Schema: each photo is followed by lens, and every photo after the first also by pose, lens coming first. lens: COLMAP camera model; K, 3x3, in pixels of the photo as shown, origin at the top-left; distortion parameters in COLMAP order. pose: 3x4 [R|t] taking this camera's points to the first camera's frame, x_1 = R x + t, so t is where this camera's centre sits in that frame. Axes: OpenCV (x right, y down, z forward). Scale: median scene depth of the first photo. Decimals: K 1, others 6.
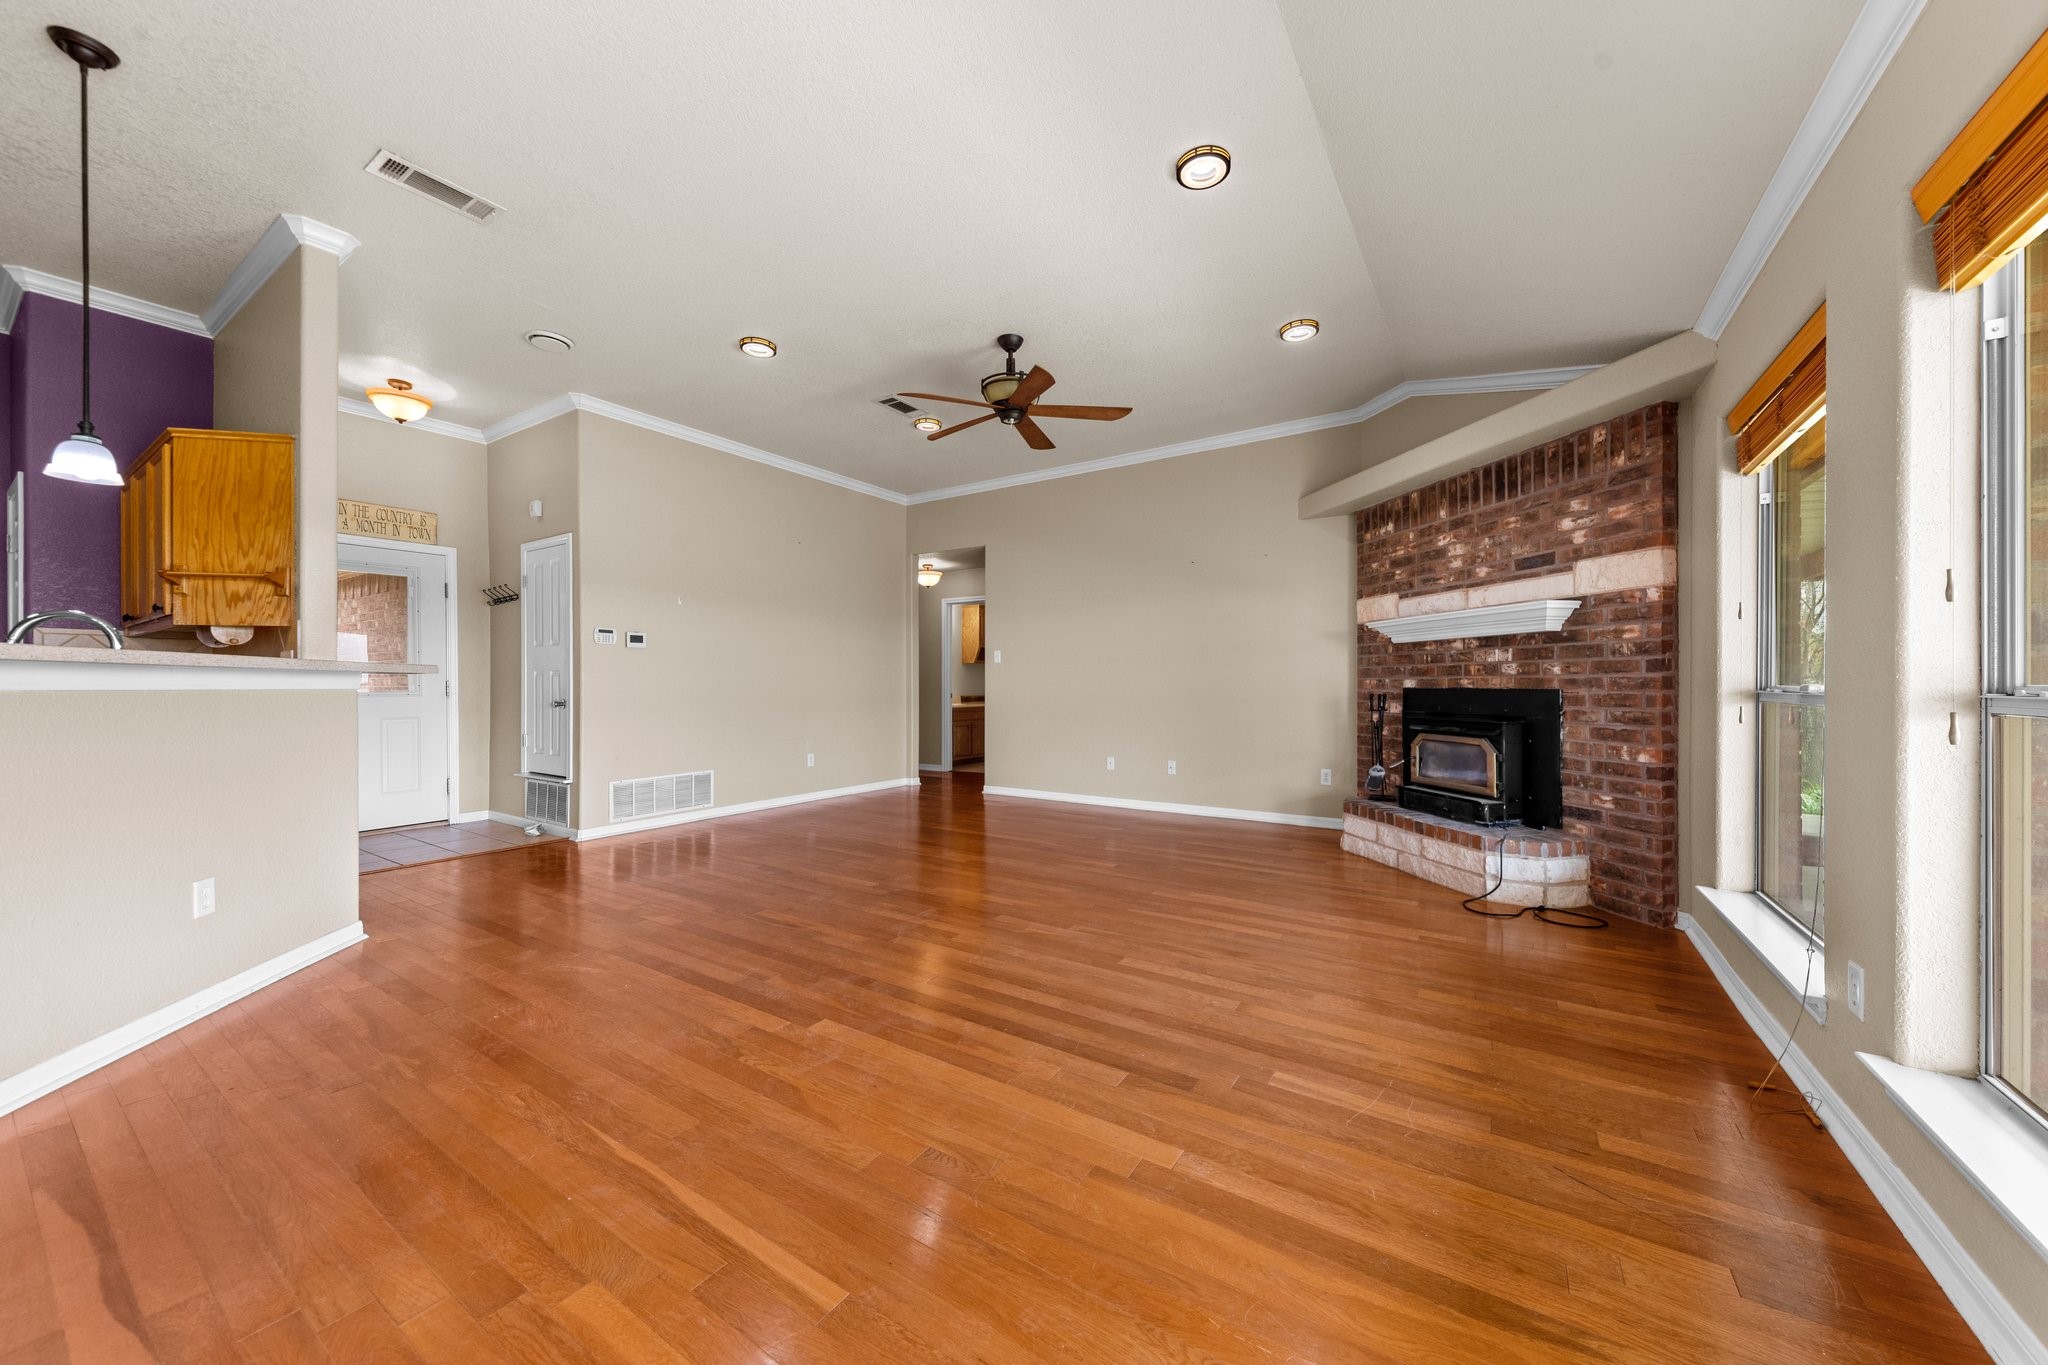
lens RADIAL K [[717.0, 0, 1033.4], [0, 717.0, 684.7], [0, 0, 1]] dist [0.009873, -0.003172]
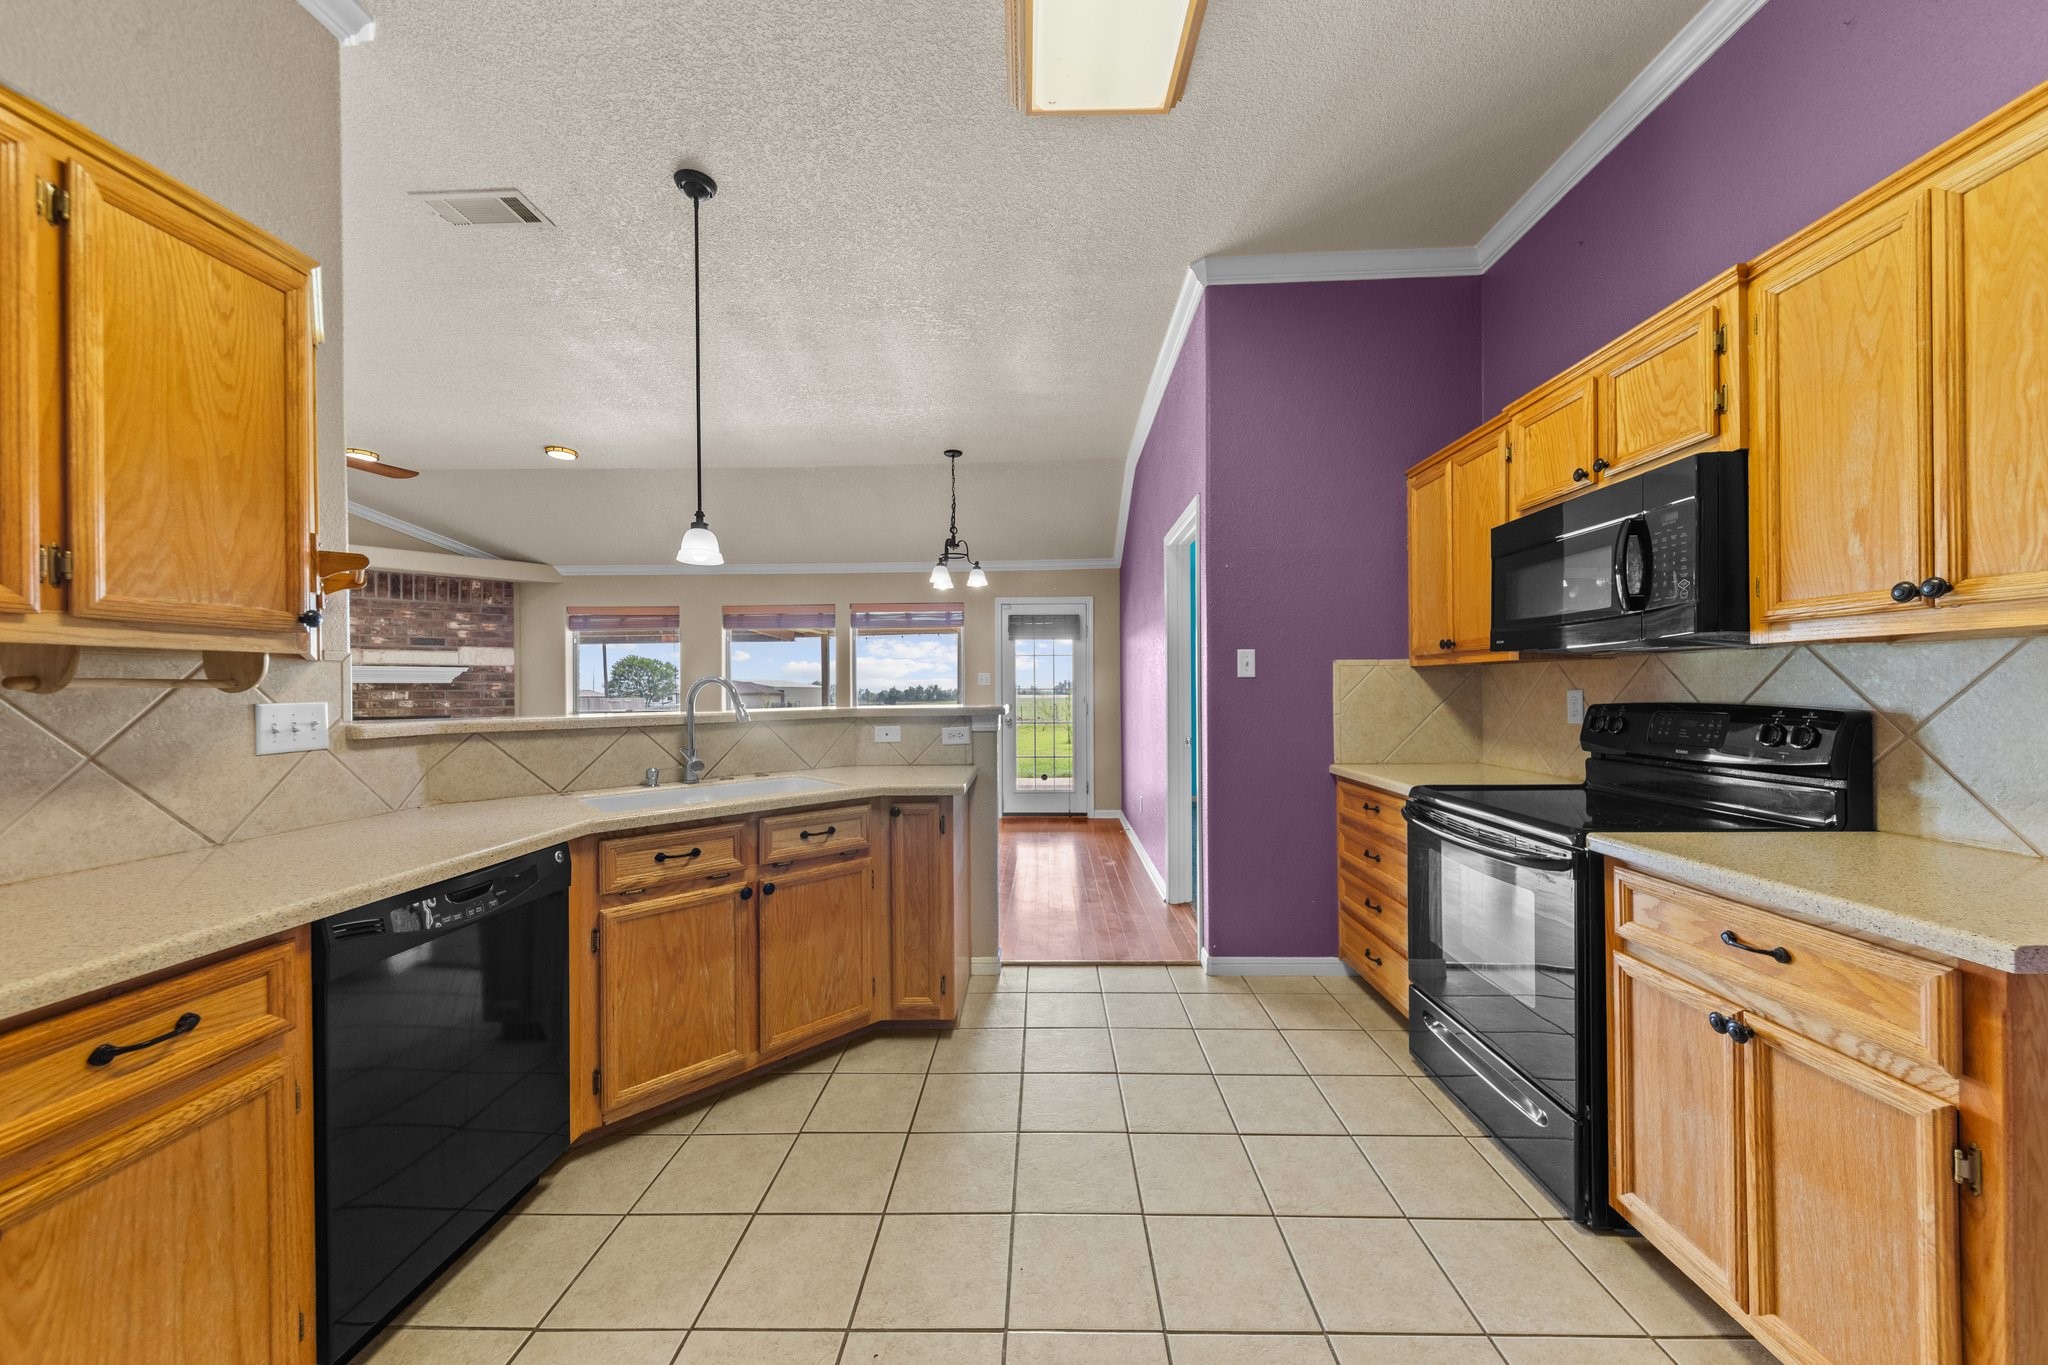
lens RADIAL K [[717.0, 0, 1033.1], [0, 717.0, 687.2], [0, 0, 1]] dist [0.009873, -0.003172]
pose [[-0.525090, 0.007900, 0.851010, -1.403172], [0.007881, 0.999959, -0.004420, -0.039961], [-0.851010, 0.004386, -0.525131, 0.625378]]
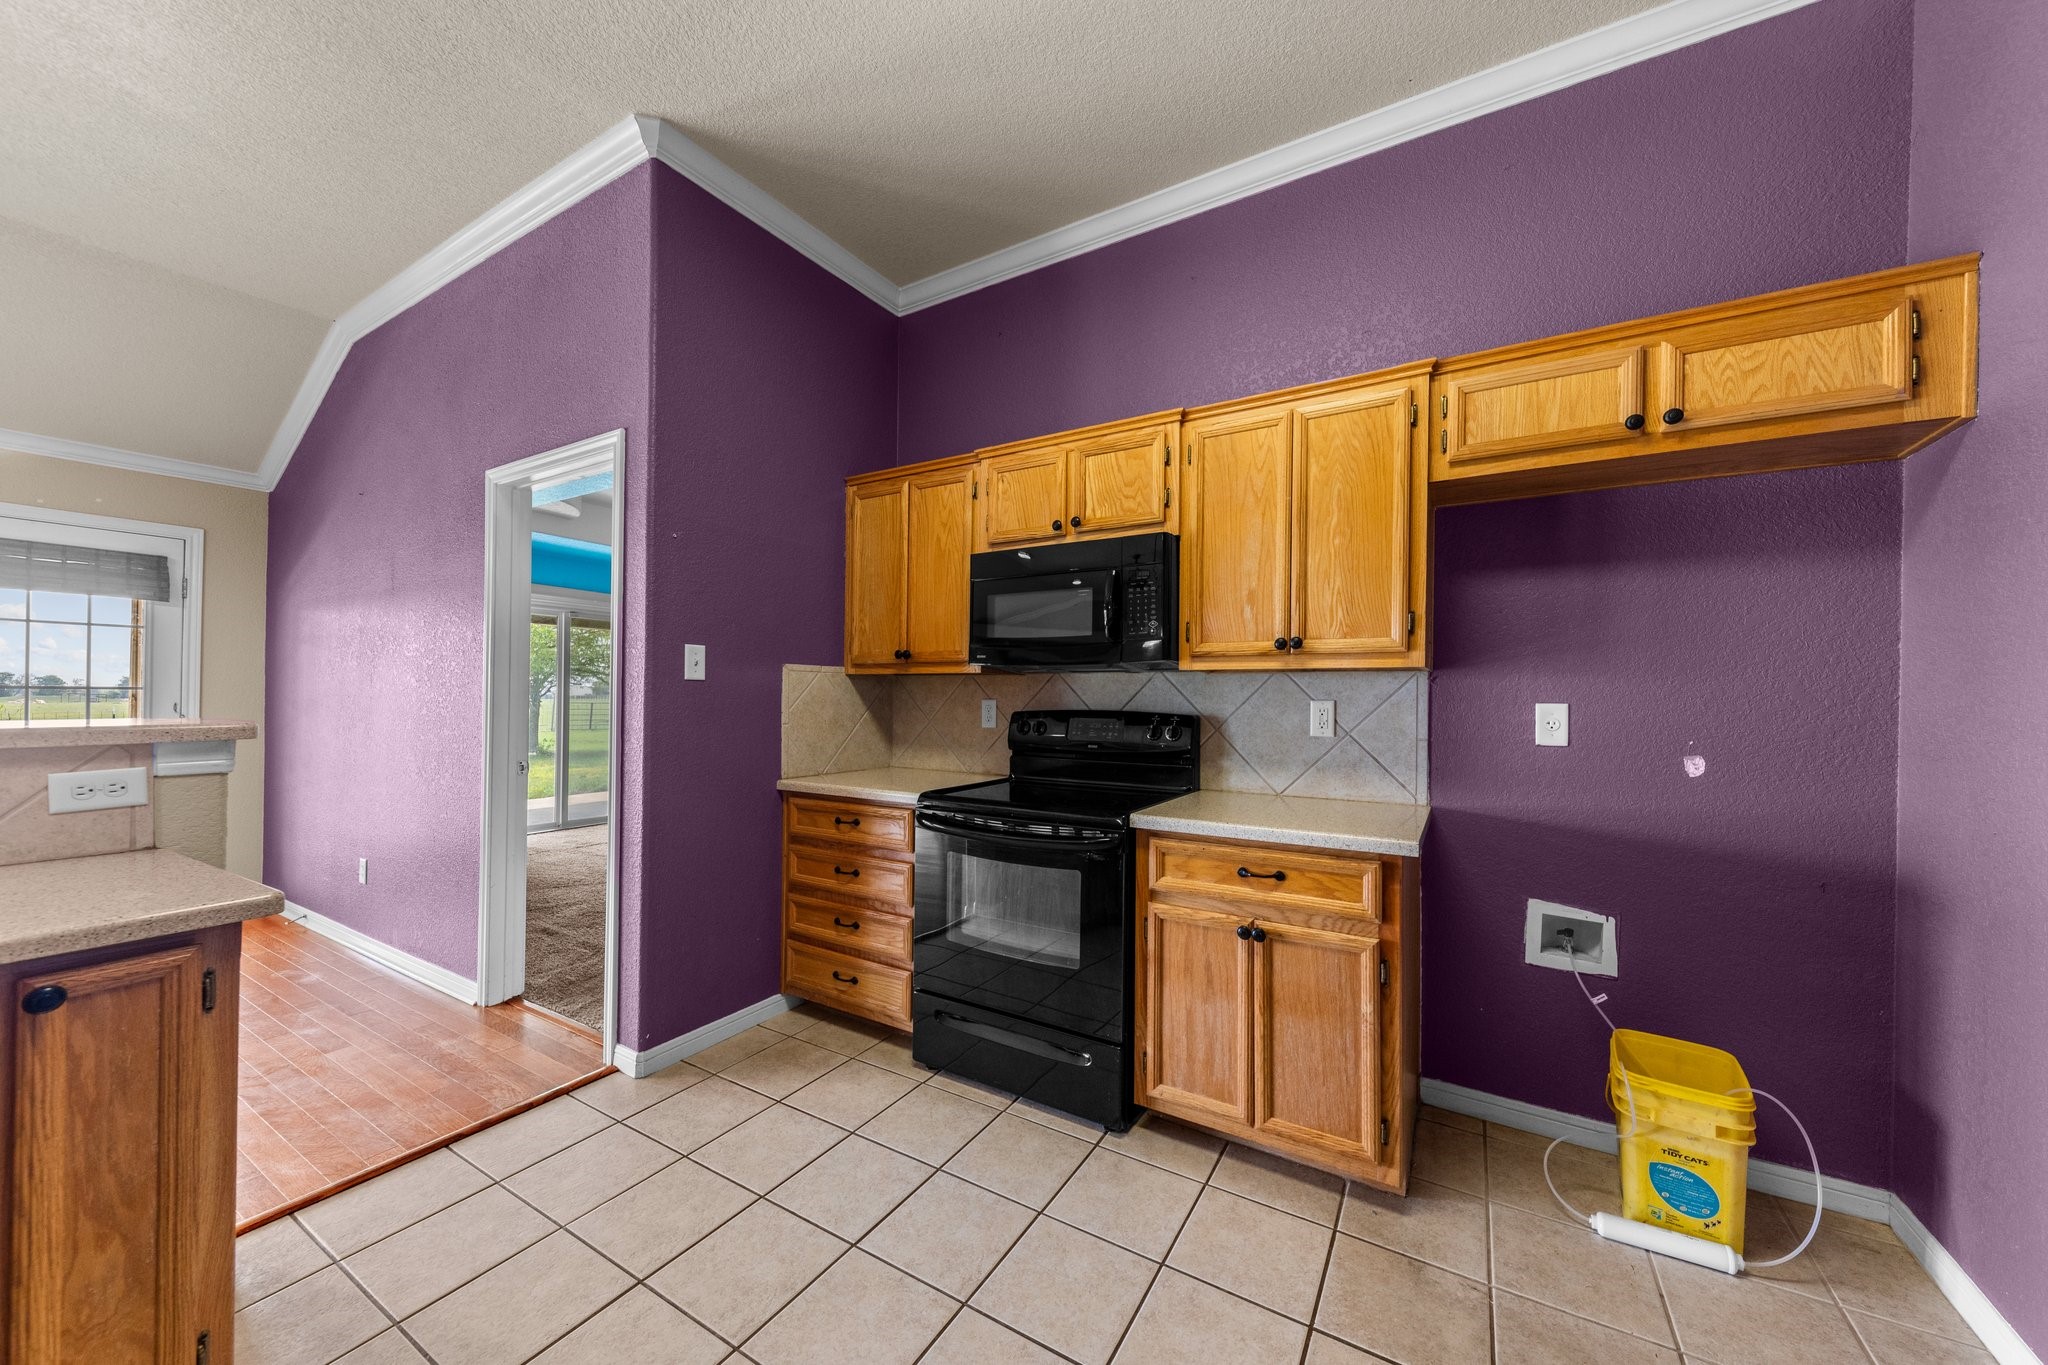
lens RADIAL K [[717.0, 0, 1037.1], [0, 717.0, 693.7], [0, 0, 1]] dist [0.009873, -0.003172]
pose [[-0.999106, -0.007973, -0.041514, -1.139832], [-0.007750, 0.999955, -0.005530, -0.039111], [0.041556, -0.005203, -0.999123, 0.651340]]
